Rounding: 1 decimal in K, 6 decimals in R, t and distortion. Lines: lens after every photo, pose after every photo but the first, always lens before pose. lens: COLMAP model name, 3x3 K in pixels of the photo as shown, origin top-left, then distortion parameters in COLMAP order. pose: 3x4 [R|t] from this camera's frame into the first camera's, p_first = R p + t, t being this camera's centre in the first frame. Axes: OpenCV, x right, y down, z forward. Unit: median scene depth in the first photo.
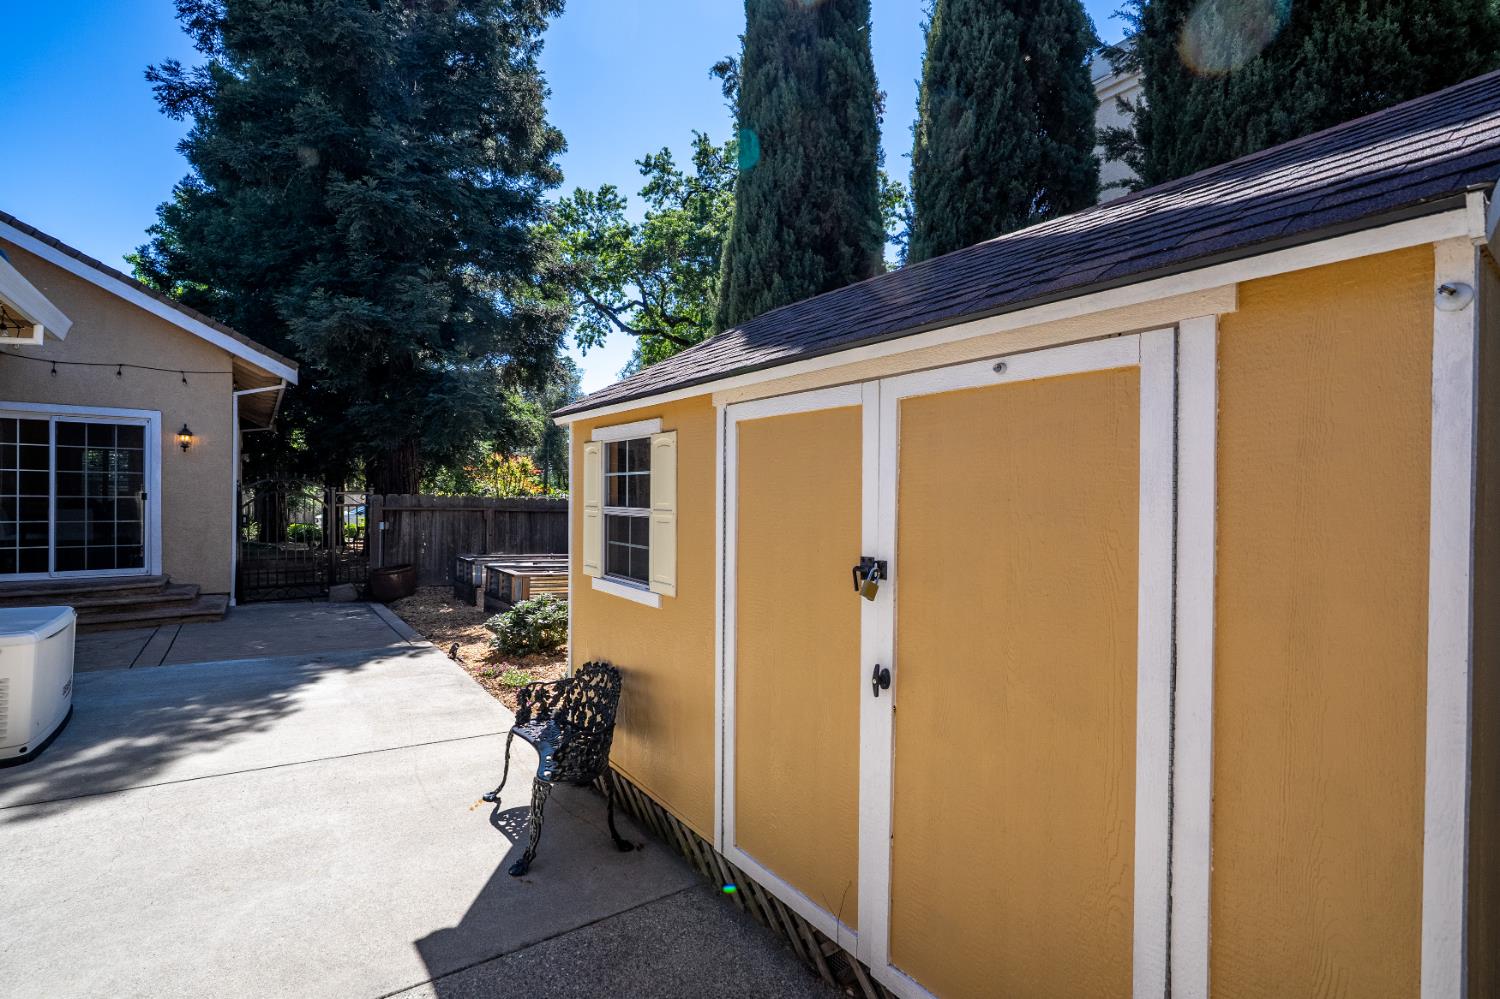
lens RADIAL K [[677.6, 0, 747.2], [0, 677.6, 497.9], [0, 0, 1]] dist [-0.004191, 0.000380]
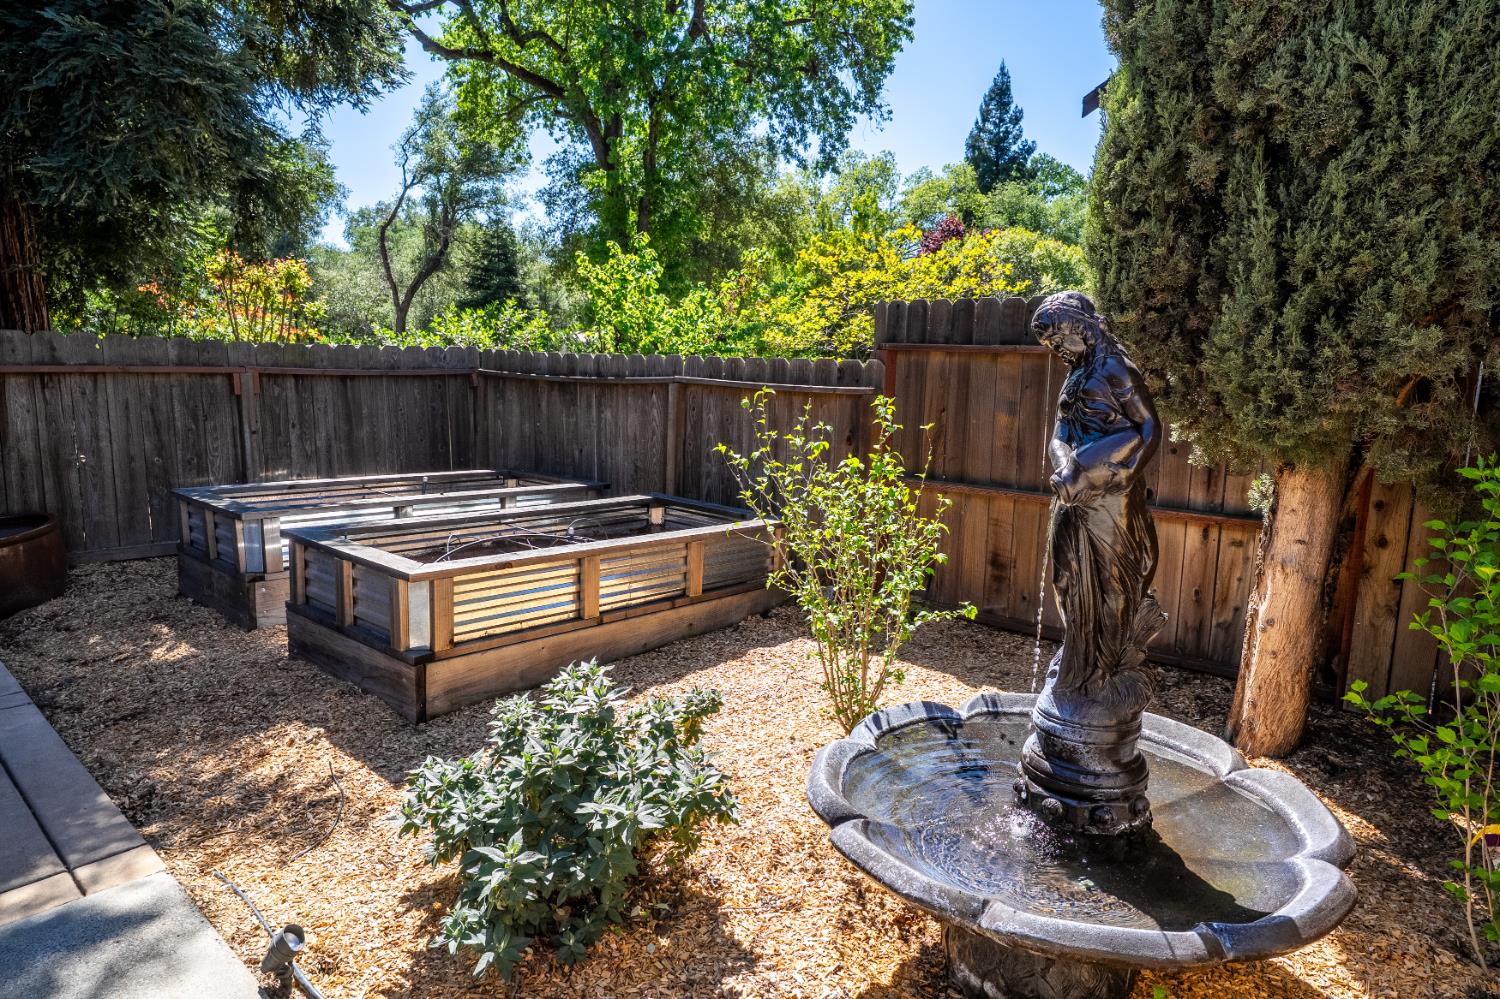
lens RADIAL K [[891.3, 0, 752.1], [0, 891.3, 500.3], [0, 0, 1]] dist [-0.001087, 0.000620]
pose [[0.978743, -0.028391, 0.203114, -0.192690], [-0.005254, 0.986576, 0.163221, 0.004543], [-0.205021, -0.160818, 0.965455, 0.399625]]
